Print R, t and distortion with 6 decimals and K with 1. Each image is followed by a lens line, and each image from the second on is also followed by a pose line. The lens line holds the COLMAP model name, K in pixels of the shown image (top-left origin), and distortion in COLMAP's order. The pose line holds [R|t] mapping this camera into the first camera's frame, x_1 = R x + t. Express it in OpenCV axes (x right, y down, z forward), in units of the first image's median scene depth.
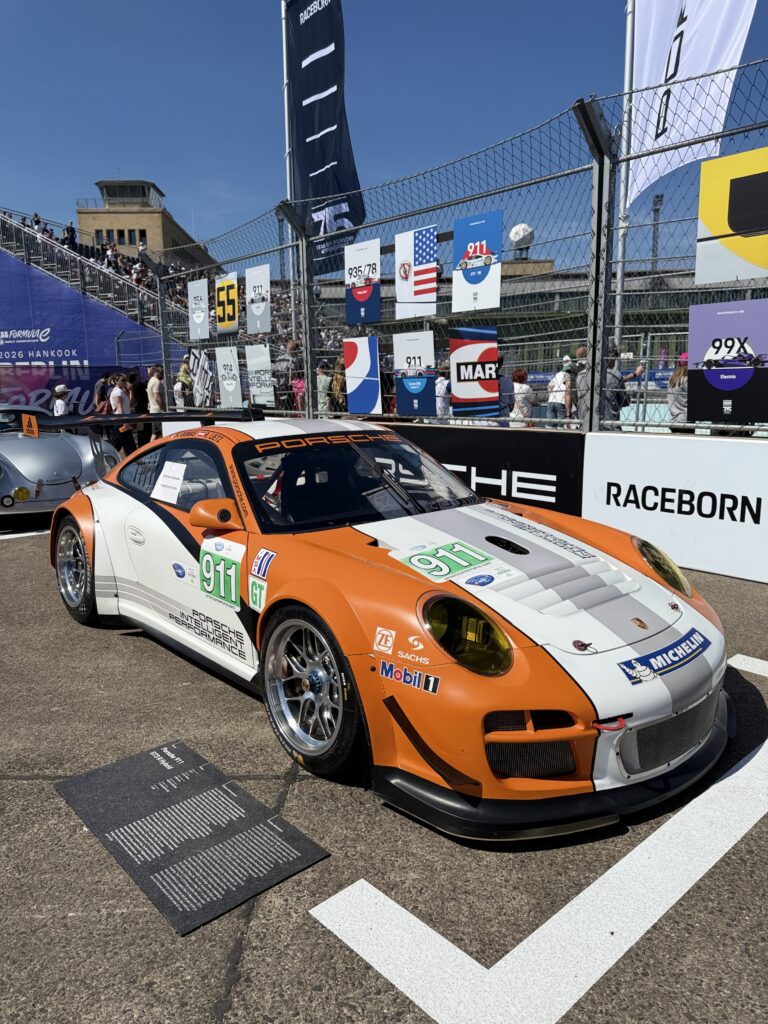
lens RADIAL K [[723.0, 0, 384.0], [0, 723.0, 512.0], [0, 0, 1]] dist [0.001894, -0.002778]
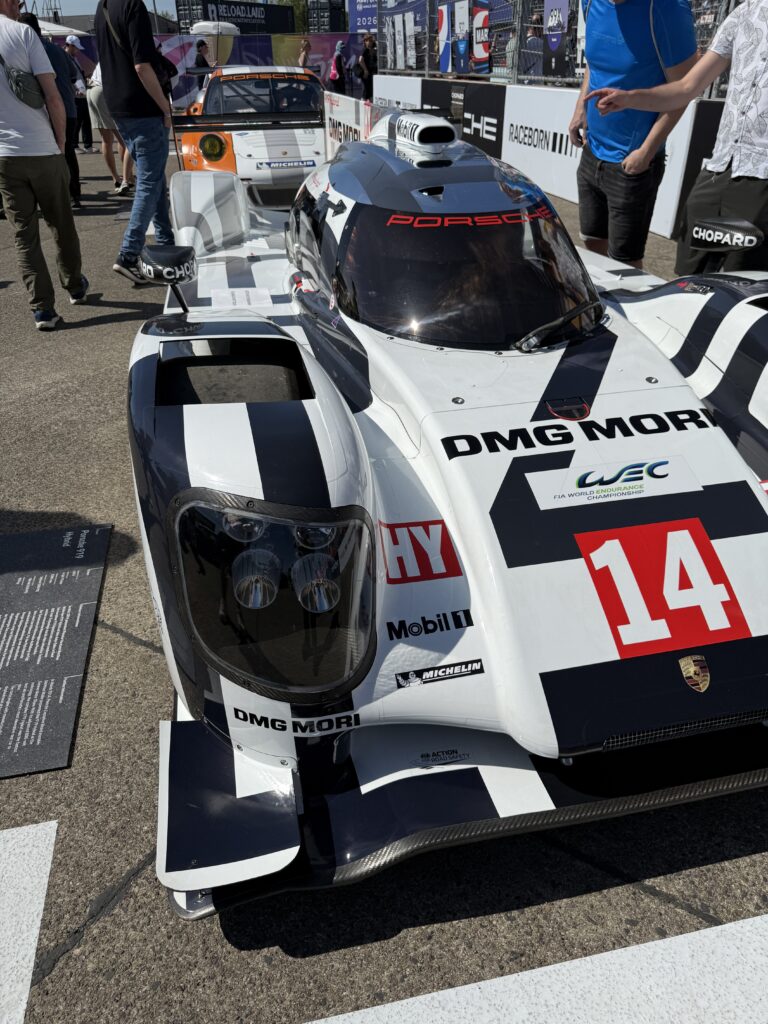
lens RADIAL K [[723.0, 0, 384.0], [0, 723.0, 512.0], [0, 0, 1]] dist [0.001894, -0.002778]
pose [[0.867224, 0.267954, -0.419670, 0.190382], [-0.089409, 0.912952, 0.398151, 0.024468], [0.489825, -0.307764, 0.815692, -0.116739]]
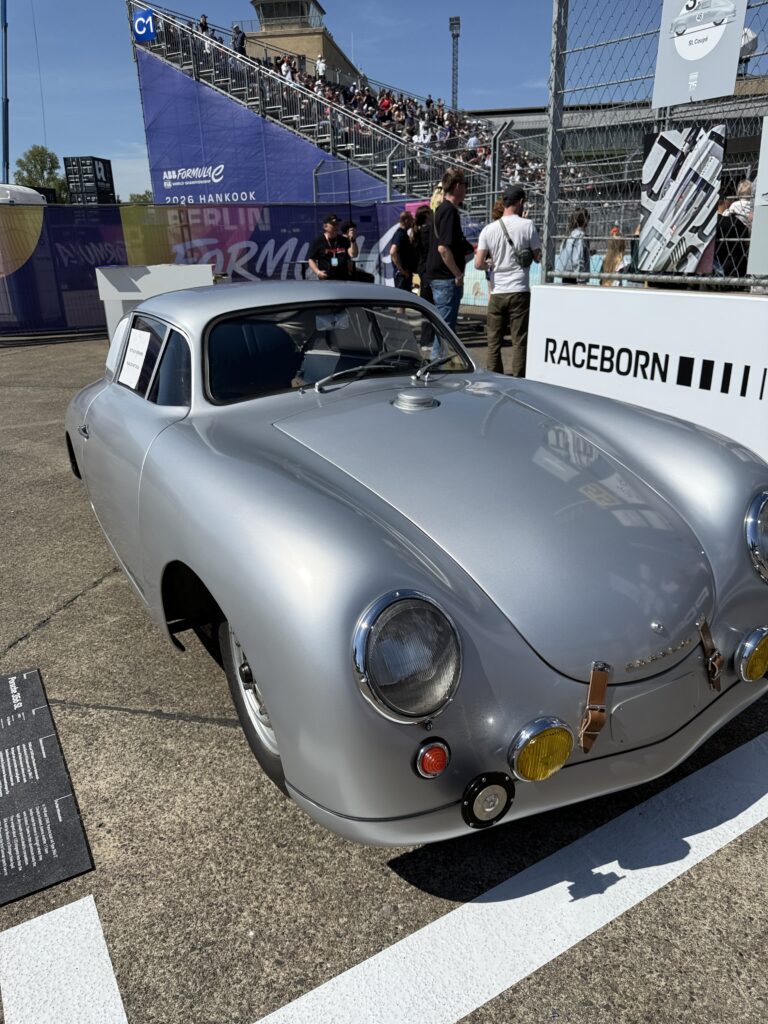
lens RADIAL K [[723.0, 0, 384.0], [0, 723.0, 512.0], [0, 0, 1]] dist [0.001894, -0.002778]
pose [[0.981292, 0.062941, -0.181947, -0.111639], [-0.027966, 0.981628, 0.188744, -0.027531], [0.190484, -0.180124, 0.965024, 0.175007]]
